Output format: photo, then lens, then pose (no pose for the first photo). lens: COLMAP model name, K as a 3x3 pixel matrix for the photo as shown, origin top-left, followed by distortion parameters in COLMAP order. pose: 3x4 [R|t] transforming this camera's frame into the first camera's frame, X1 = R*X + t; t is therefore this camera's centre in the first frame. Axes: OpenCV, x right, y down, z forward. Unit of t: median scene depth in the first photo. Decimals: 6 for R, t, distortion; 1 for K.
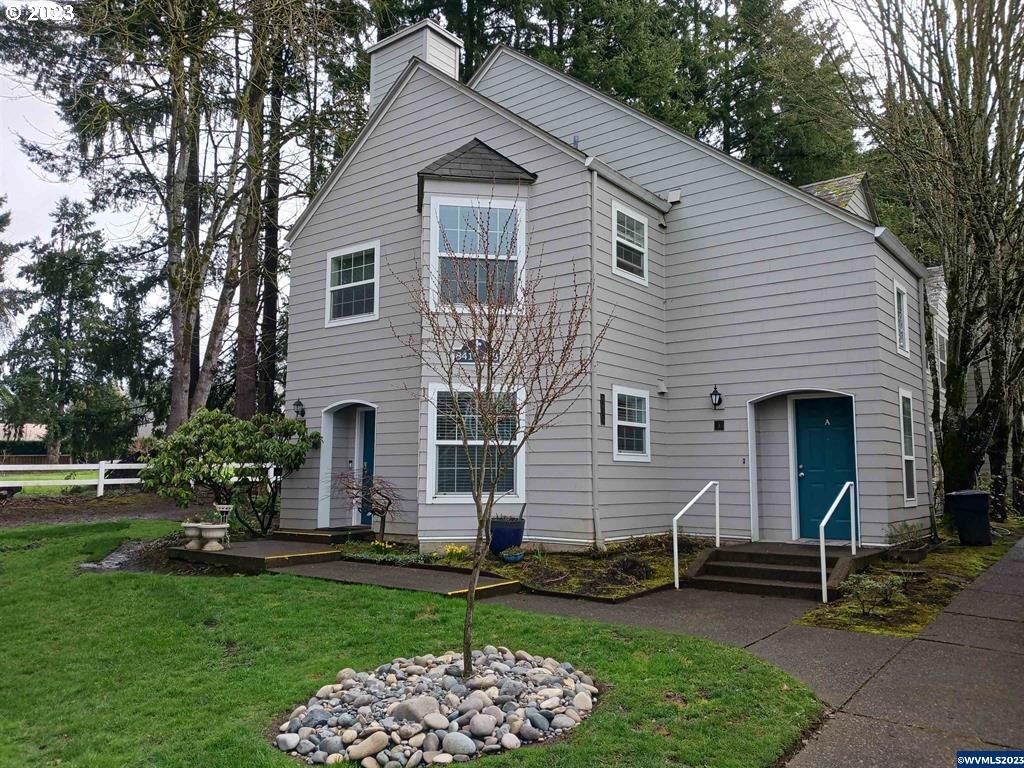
lens RADIAL K [[759.1, 0, 512.0], [0, 759.1, 384.0], [0, 0, 1]] dist [0.010078, -0.006381]
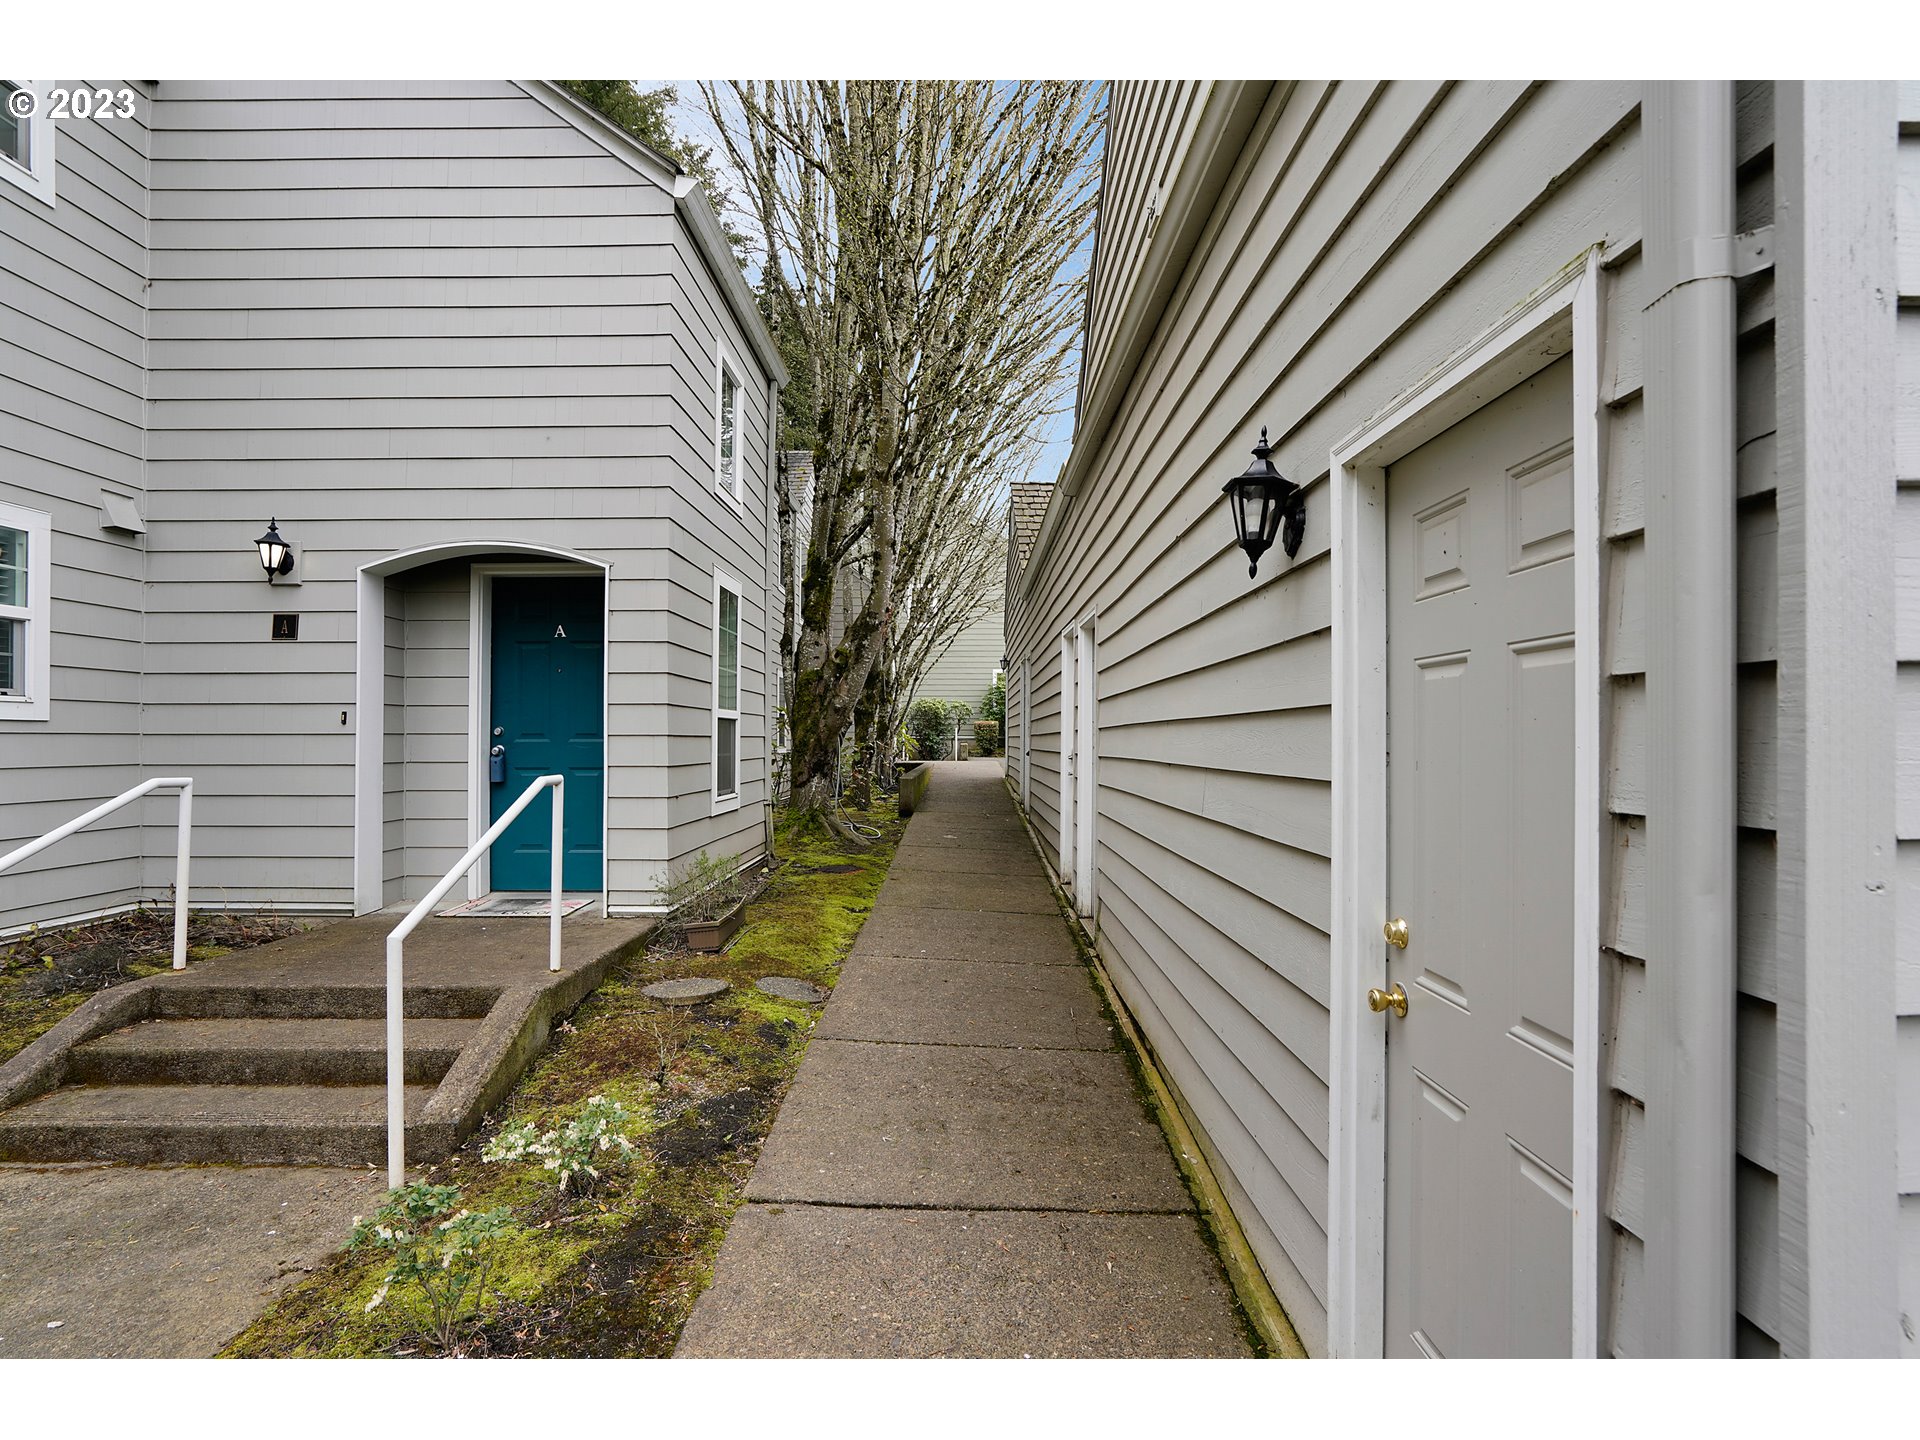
lens RADIAL K [[1010.6, 0, 955.3], [0, 1010.6, 729.5], [0, 0, 1]] dist [-0.019930, 0.000929]
pose [[0.787099, 0.001225, 0.616826, 0.231724], [-0.069799, 0.993752, 0.087093, 0.039247], [-0.612865, -0.111605, 0.782266, 0.392391]]
